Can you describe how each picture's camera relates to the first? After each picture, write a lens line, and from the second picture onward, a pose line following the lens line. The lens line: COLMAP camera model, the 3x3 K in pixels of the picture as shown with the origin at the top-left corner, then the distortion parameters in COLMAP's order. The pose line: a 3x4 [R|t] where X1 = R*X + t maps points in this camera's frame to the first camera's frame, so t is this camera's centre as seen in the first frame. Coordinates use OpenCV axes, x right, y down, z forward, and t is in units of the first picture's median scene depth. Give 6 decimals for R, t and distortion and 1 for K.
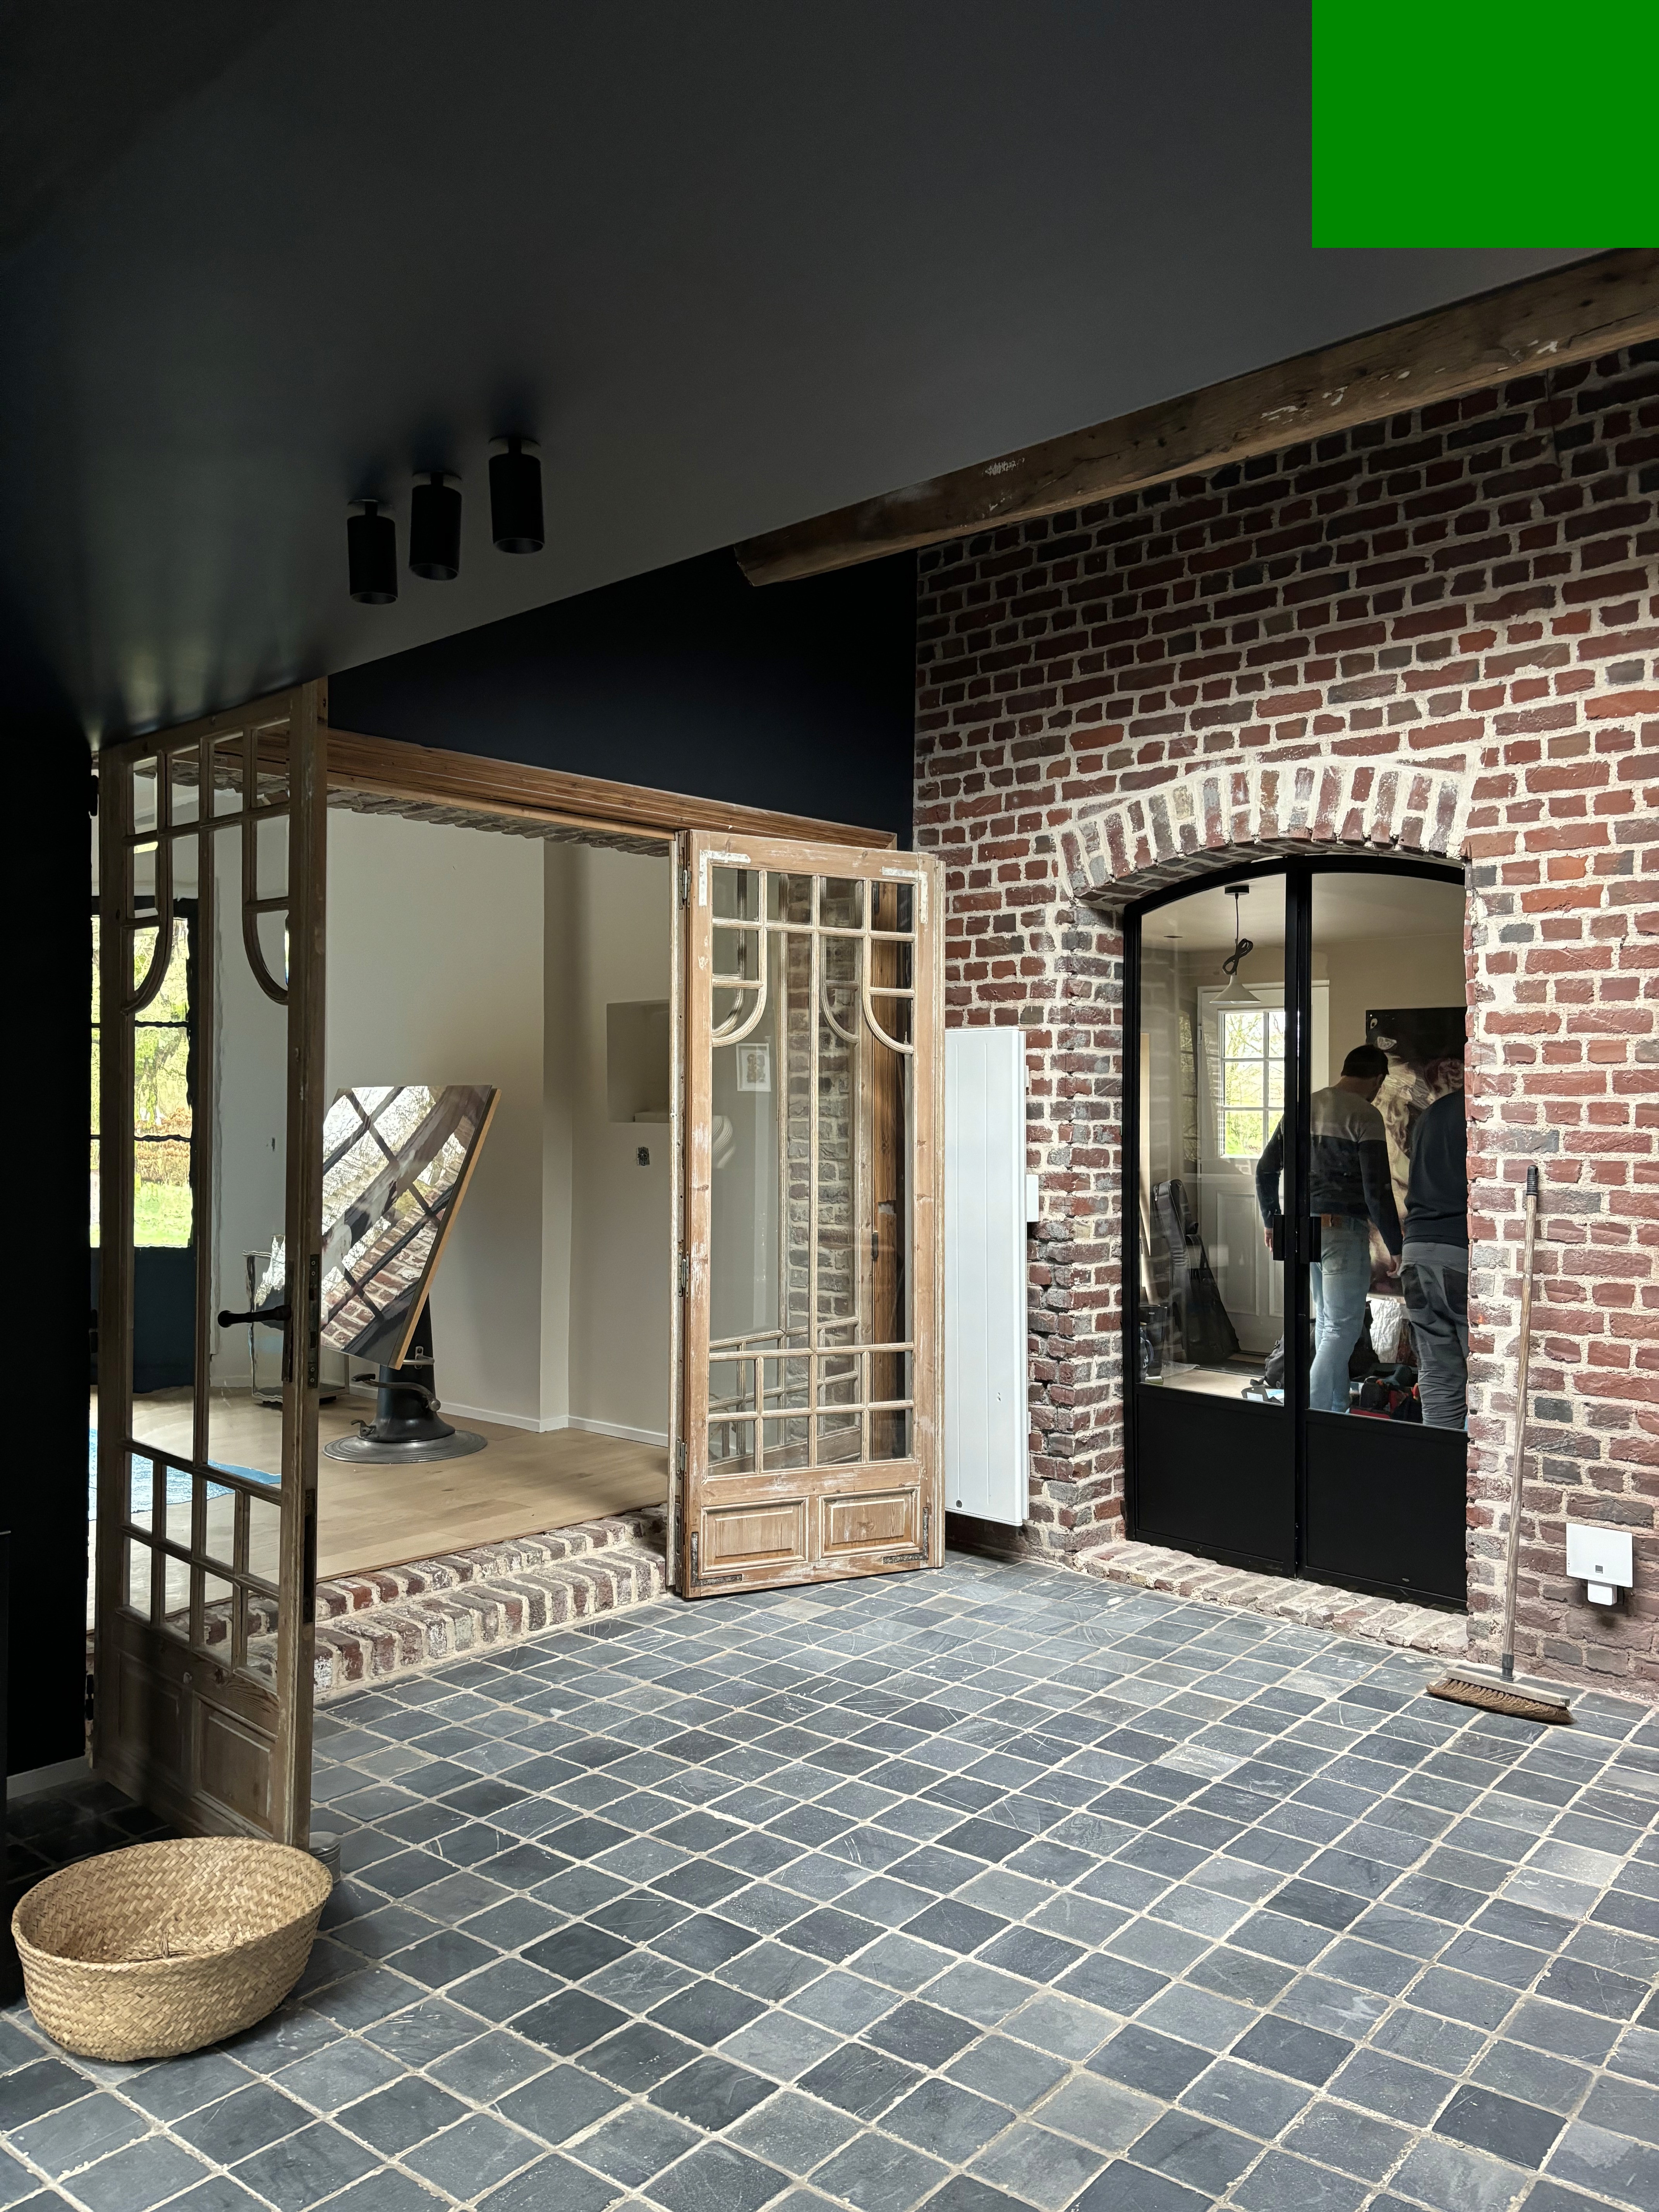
lens RADIAL K [[1678.0, 0, 839.2], [0, 1678.0, 1093.9], [0, 0, 1]] dist [0.024341, -0.015969]
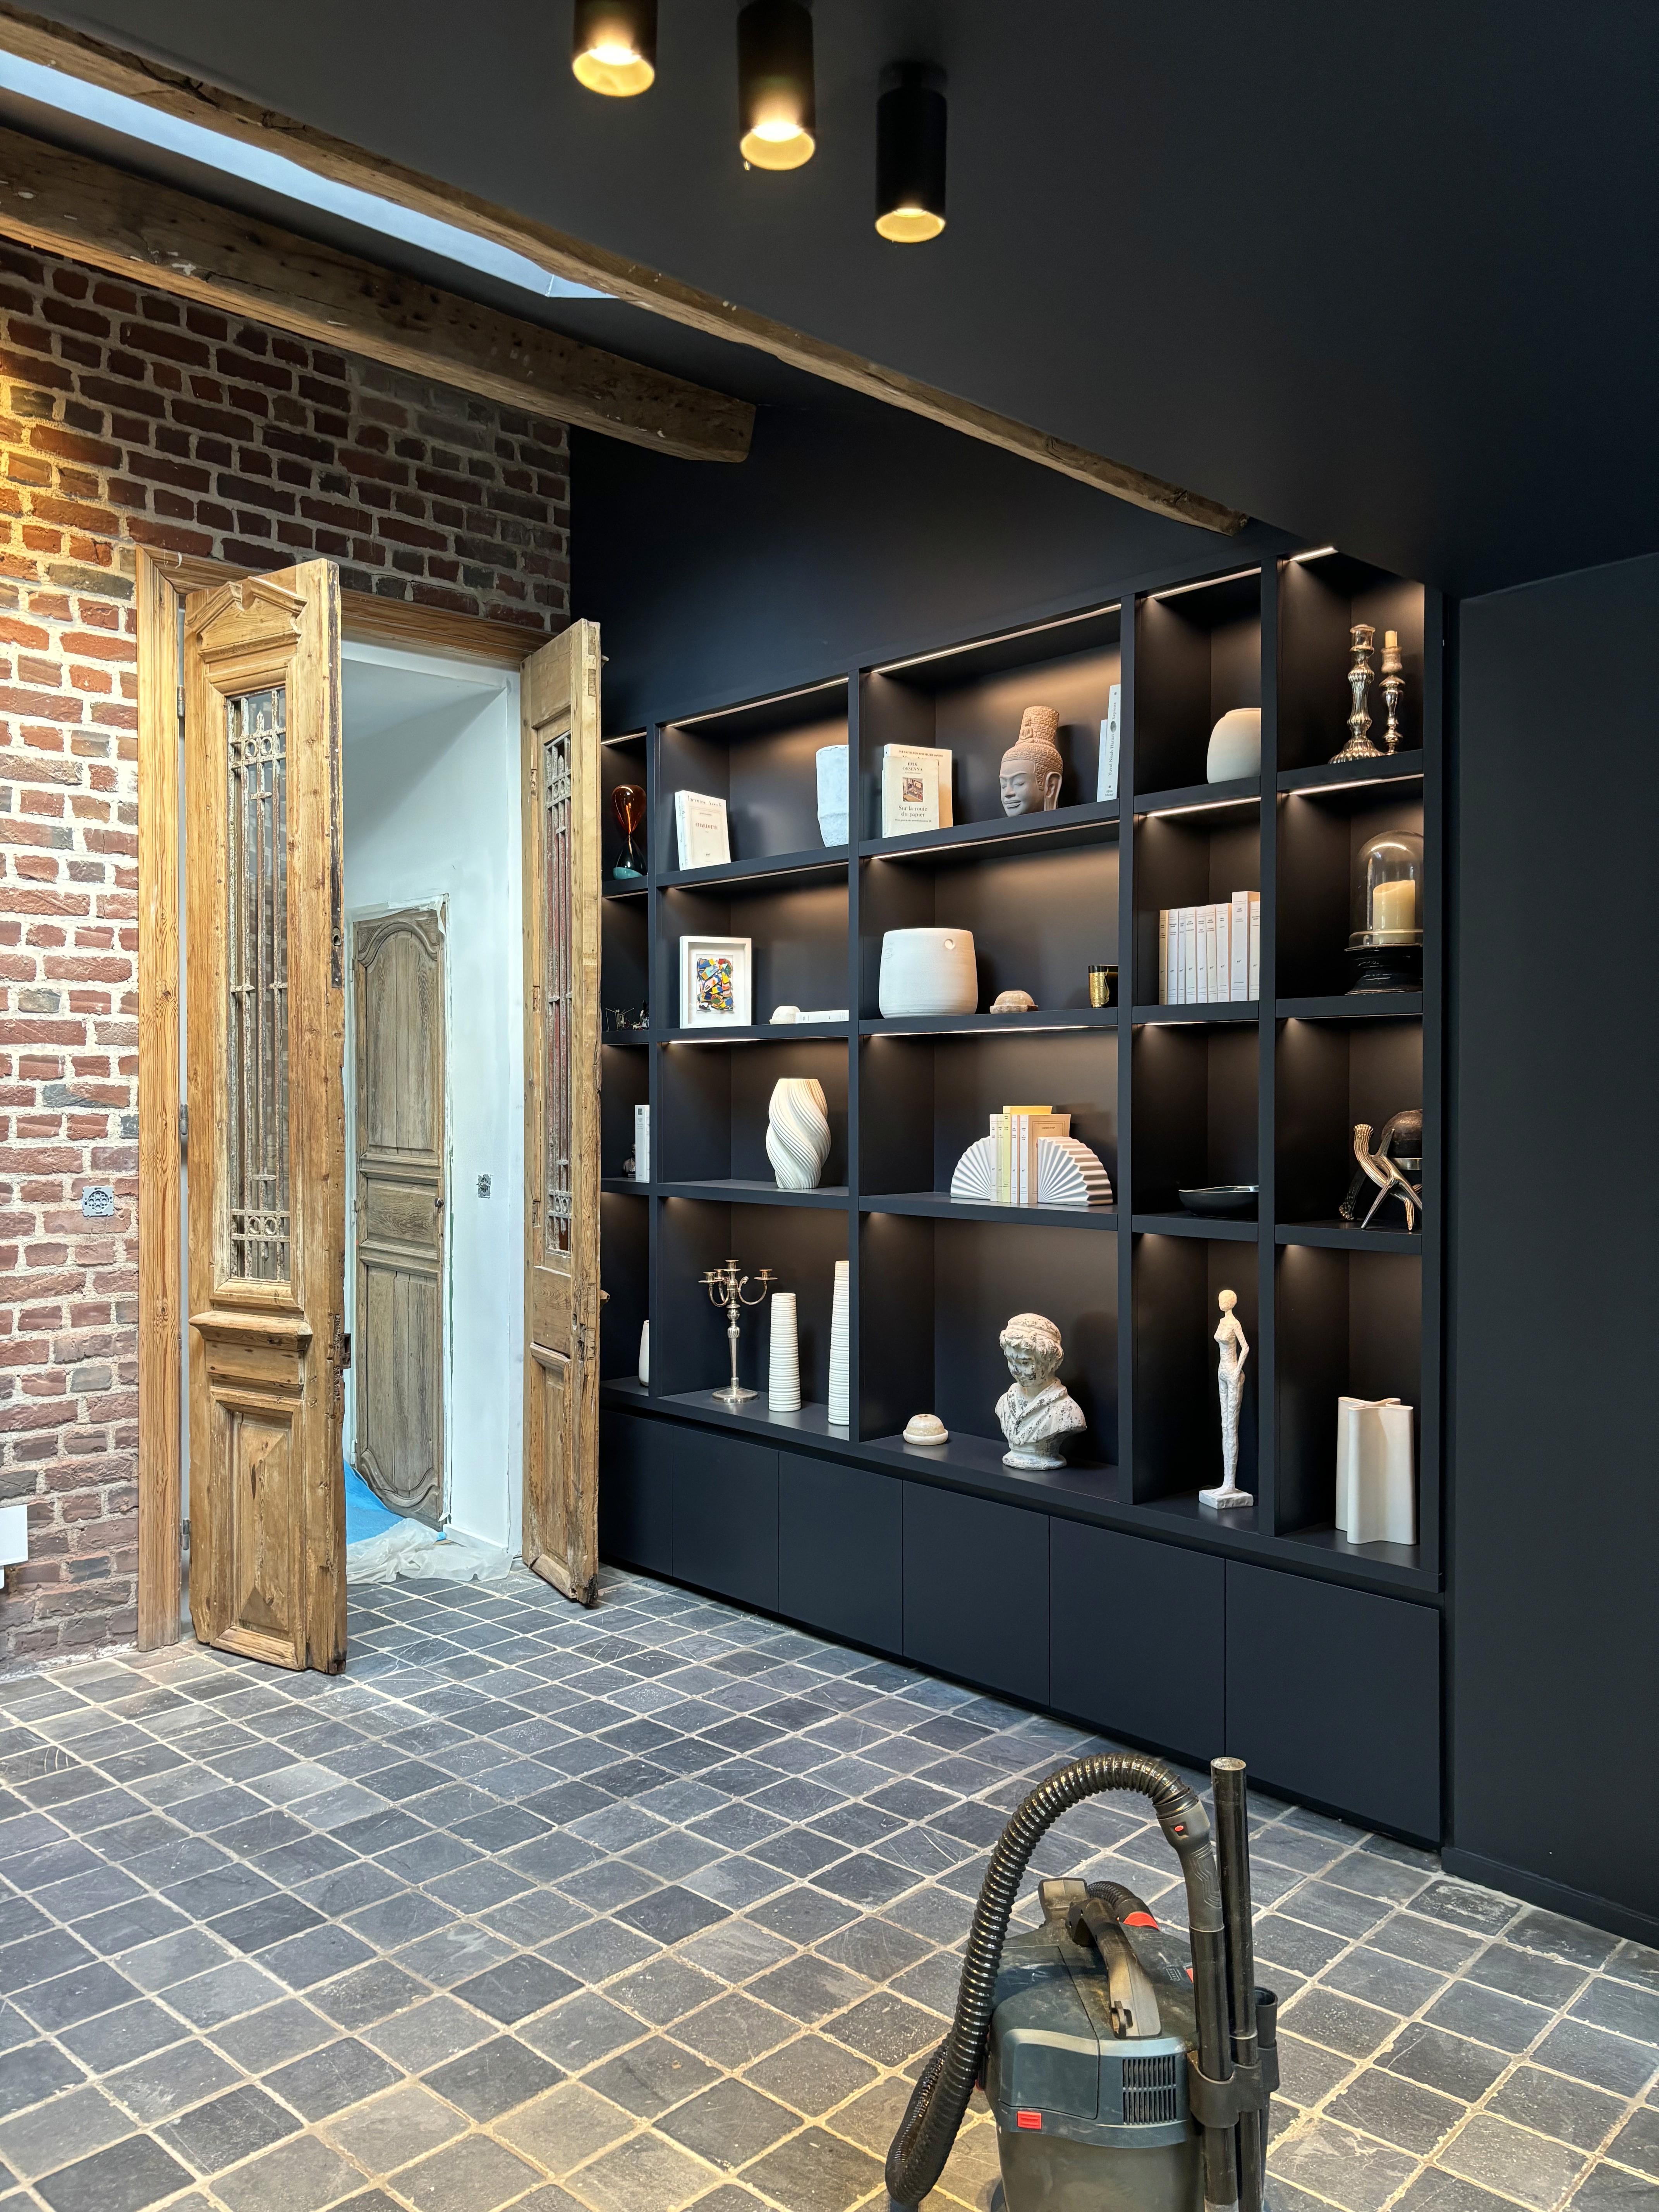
lens RADIAL K [[1678.0, 0, 837.7], [0, 1678.0, 1111.6], [0, 0, 1]] dist [0.024341, -0.015969]
pose [[0.091293, -0.019454, 0.995634, -0.520810], [-0.002971, 0.999799, 0.019808, 0.020934], [-0.995820, -0.004767, 0.091217, 0.541542]]
